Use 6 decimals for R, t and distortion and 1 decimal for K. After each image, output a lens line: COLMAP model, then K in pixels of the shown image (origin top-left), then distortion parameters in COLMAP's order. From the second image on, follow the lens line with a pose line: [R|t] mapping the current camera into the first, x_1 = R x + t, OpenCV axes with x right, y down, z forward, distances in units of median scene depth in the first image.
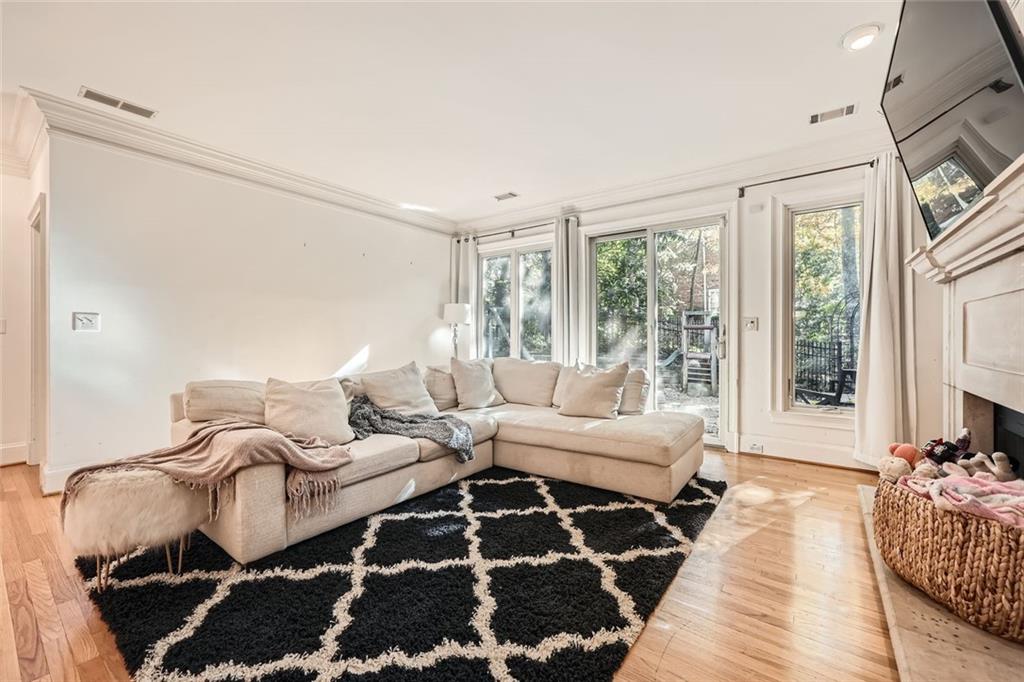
lens RADIAL K [[419.1, 0, 508.9], [0, 419.1, 332.9], [0, 0, 1]] dist [-0.000540, 0.000747]
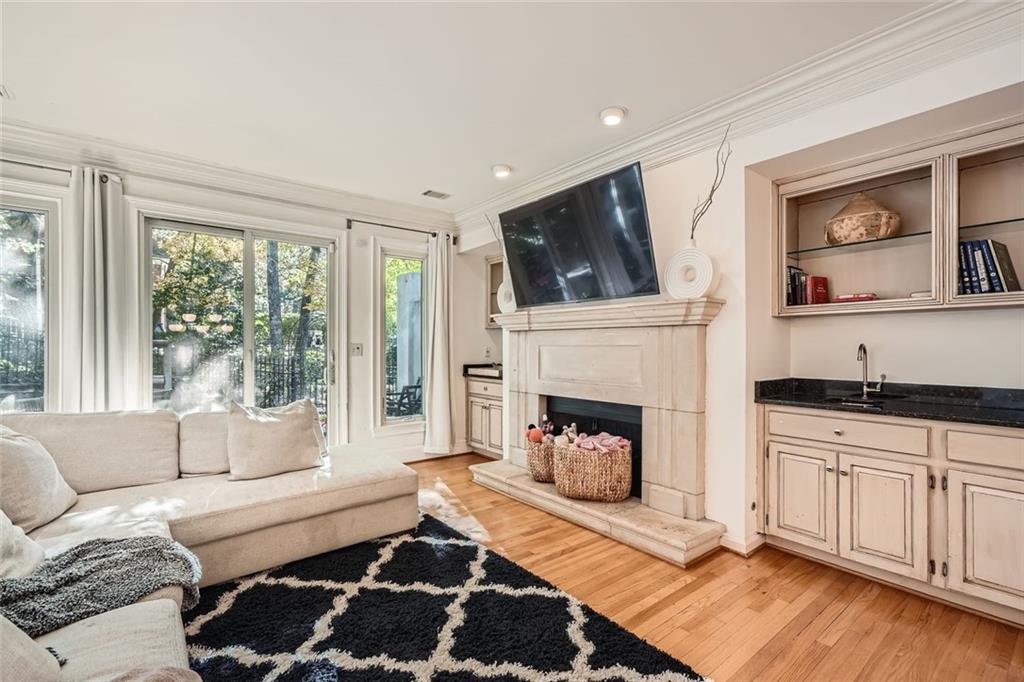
lens RADIAL K [[457.6, 0, 509.7], [0, 457.6, 349.2], [0, 0, 1]] dist [-0.014281, 0.000382]
pose [[0.243060, -0.004135, 0.970002, -0.686009], [-0.007567, 0.999952, 0.006159, -0.050886], [-0.969982, -0.008837, 0.243017, 0.504449]]
